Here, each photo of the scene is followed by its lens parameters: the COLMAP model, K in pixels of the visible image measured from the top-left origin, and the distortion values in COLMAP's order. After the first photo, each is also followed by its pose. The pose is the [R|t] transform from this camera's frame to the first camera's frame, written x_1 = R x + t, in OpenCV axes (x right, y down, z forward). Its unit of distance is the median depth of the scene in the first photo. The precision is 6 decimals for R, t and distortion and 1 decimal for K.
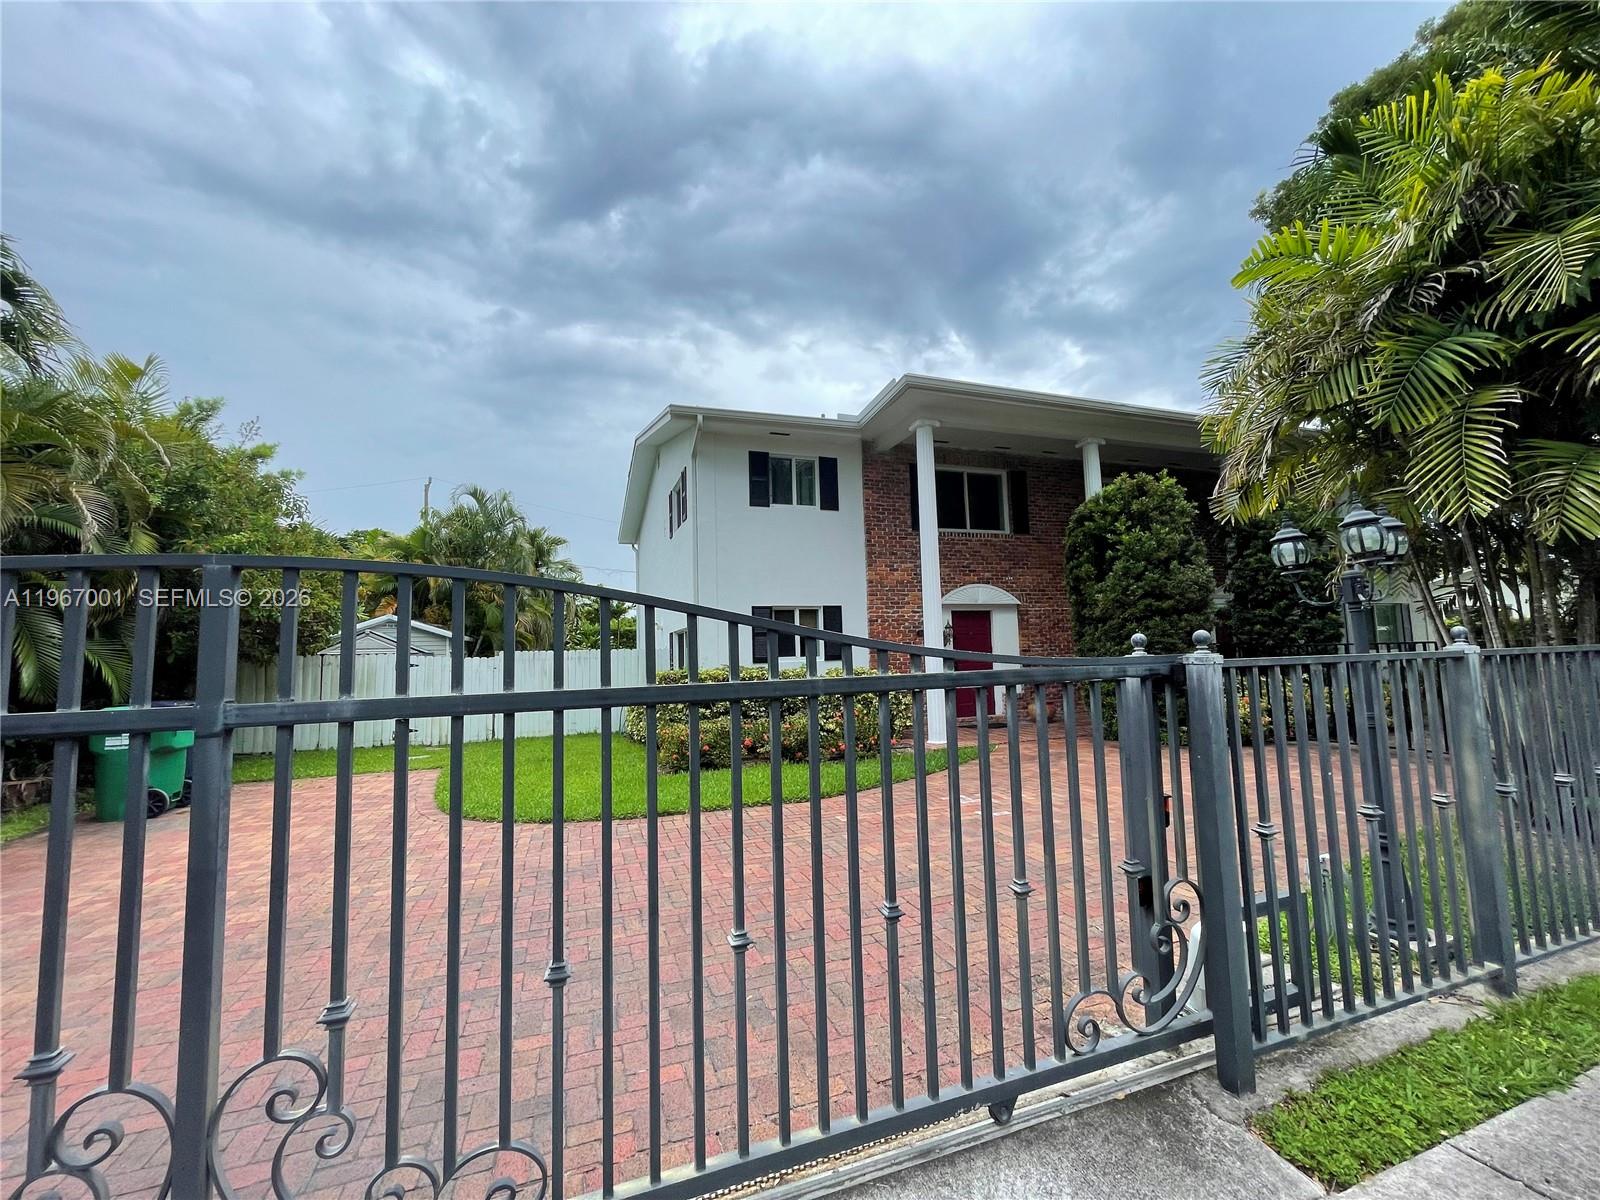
lens RADIAL K [[647.3, 0, 798.8], [0, 647.3, 600.9], [0, 0, 1]] dist [-0.001154, -0.000029]
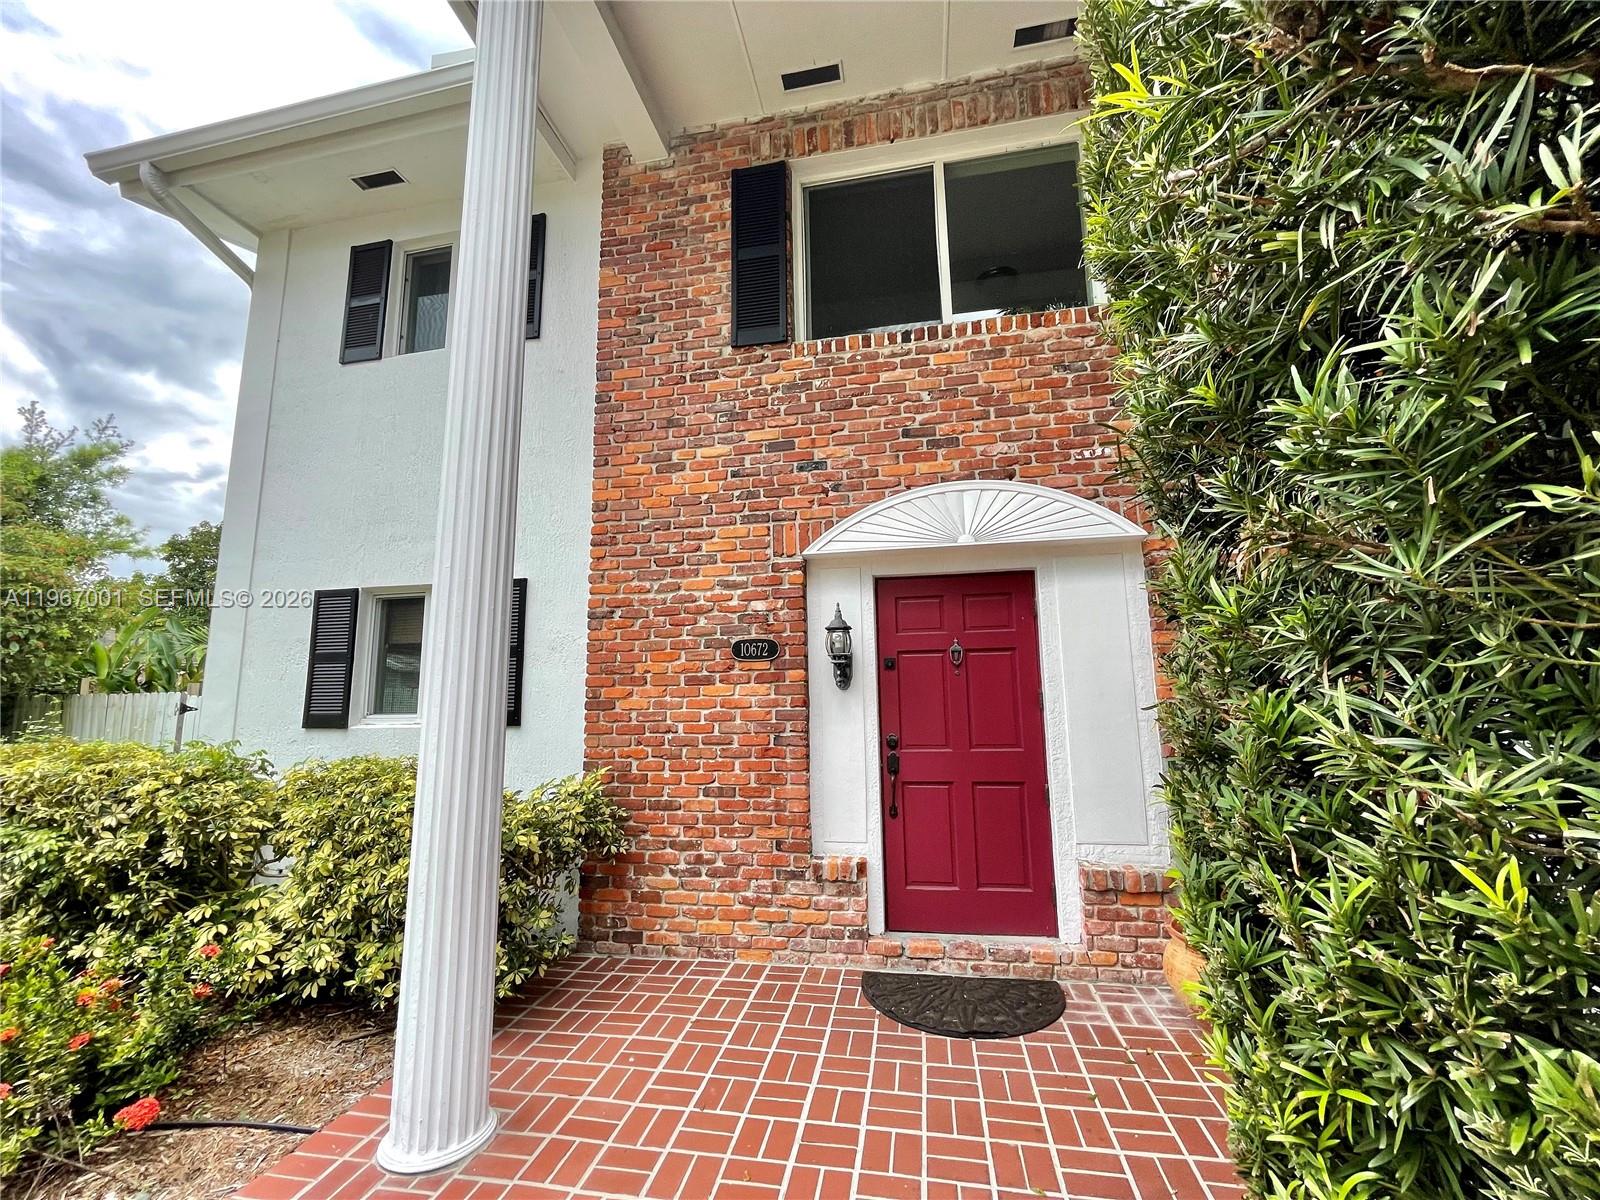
lens RADIAL K [[647.3, 0, 799.7], [0, 647.3, 601.7], [0, 0, 1]] dist [-0.001154, -0.000029]
pose [[0.857500, -0.057607, -0.511248, 0.404458], [0.034431, 0.997909, -0.054695, 0.047713], [0.513330, 0.029298, 0.857691, 0.785904]]
